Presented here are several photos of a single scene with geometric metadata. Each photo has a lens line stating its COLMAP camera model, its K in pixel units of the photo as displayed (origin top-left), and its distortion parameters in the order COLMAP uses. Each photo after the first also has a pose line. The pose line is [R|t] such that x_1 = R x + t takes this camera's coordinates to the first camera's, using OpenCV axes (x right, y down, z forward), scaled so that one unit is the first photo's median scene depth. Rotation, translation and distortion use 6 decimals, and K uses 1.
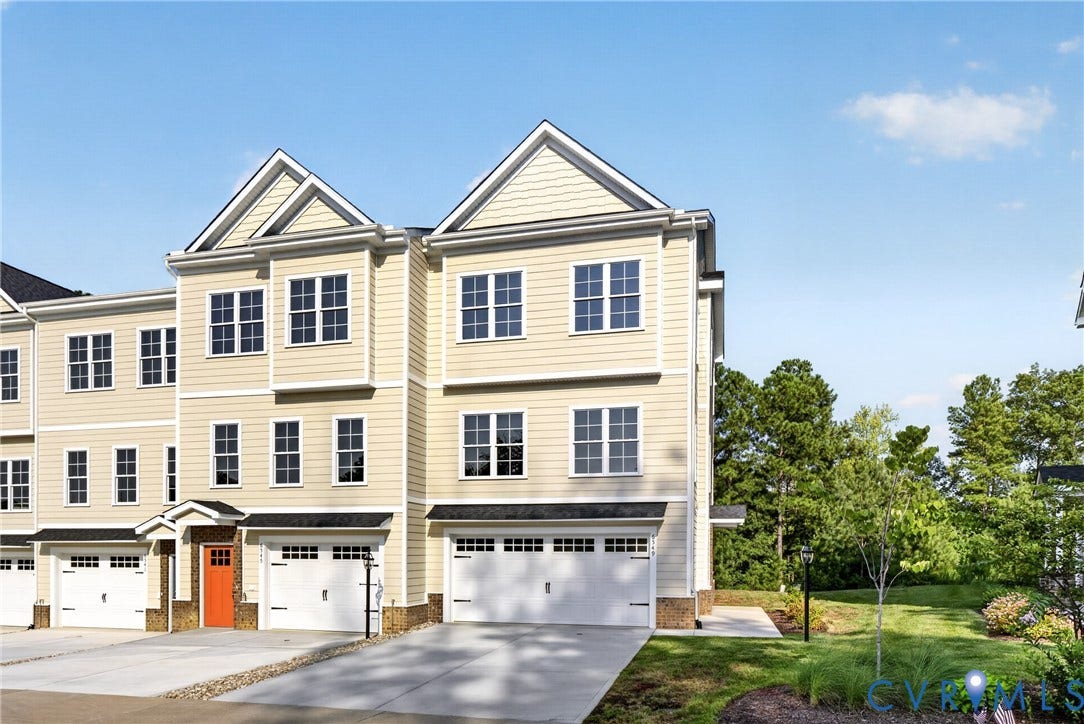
lens RADIAL K [[534.5, 0, 576.1], [0, 534.5, 360.9], [0, 0, 1]] dist [0.000274, -0.000095]
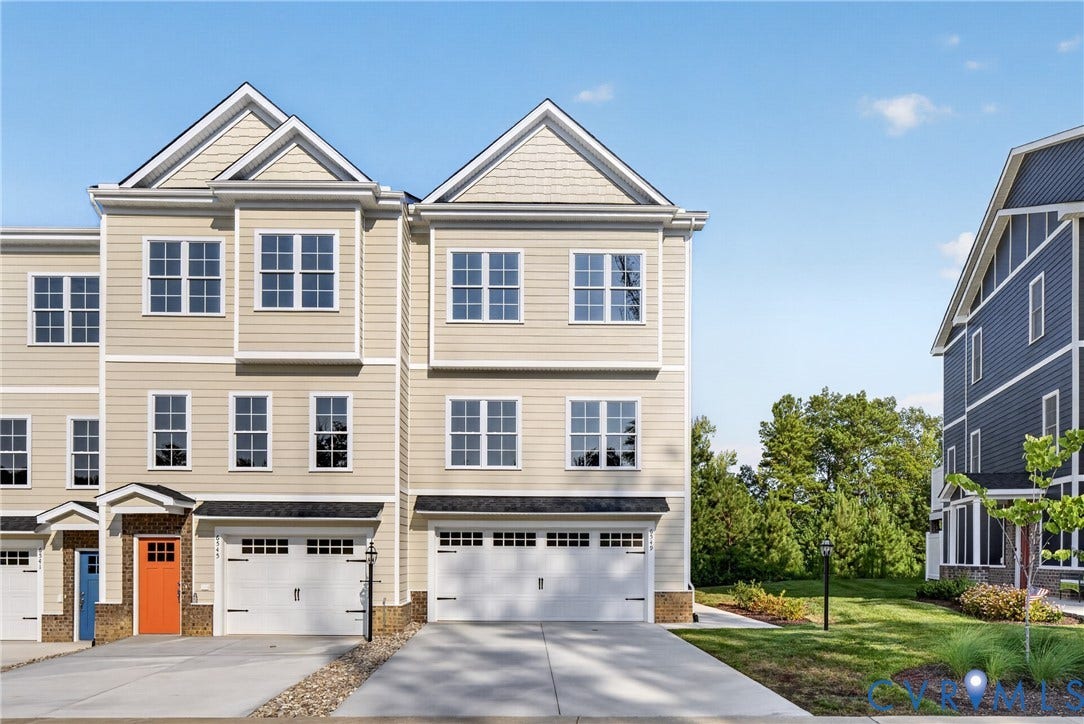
lens RADIAL K [[538.7, 0, 542.0], [0, 538.7, 362.0], [0, 0, 1]] dist [-0.000298, 0.000249]
pose [[0.979077, 0.068475, 0.191621, -0.251534], [-0.069322, 0.997592, -0.002291, 0.027818], [-0.191317, -0.011040, 0.981466, 0.051792]]
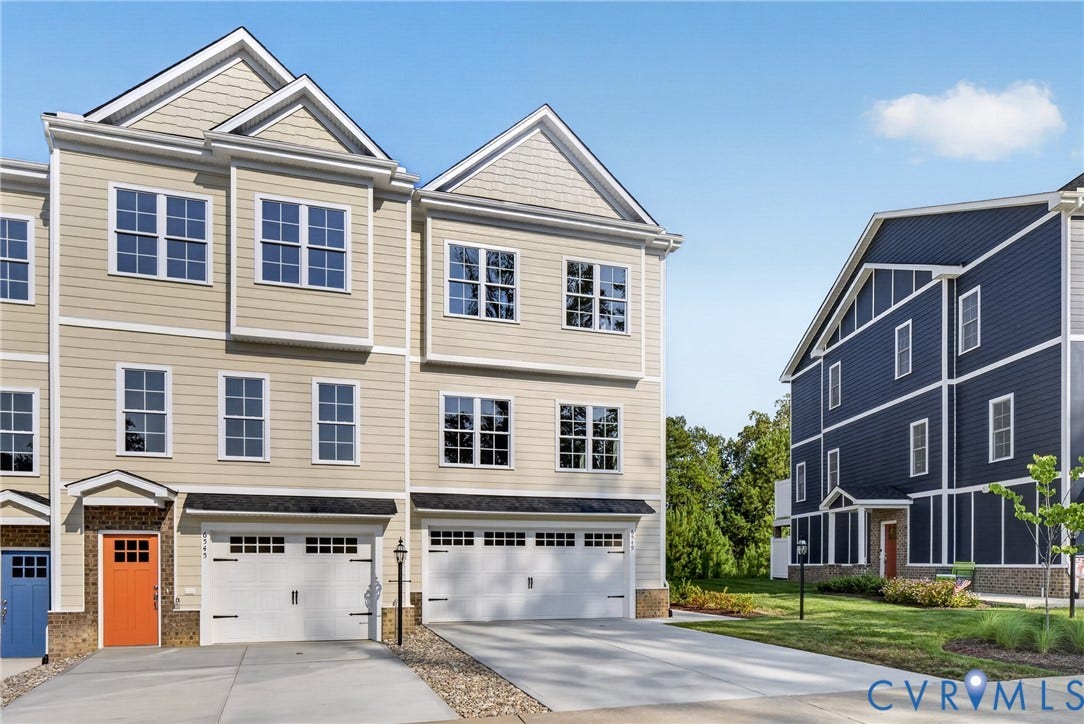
lens RADIAL K [[543.1, 0, 501.2], [0, 543.1, 365.5], [0, 0, 1]] dist [0.001371, -0.000165]
pose [[0.905510, 0.139793, 0.400636, -0.524702], [-0.141467, 0.989613, -0.025563, 0.064041], [-0.400048, -0.033529, 0.915881, 0.126887]]
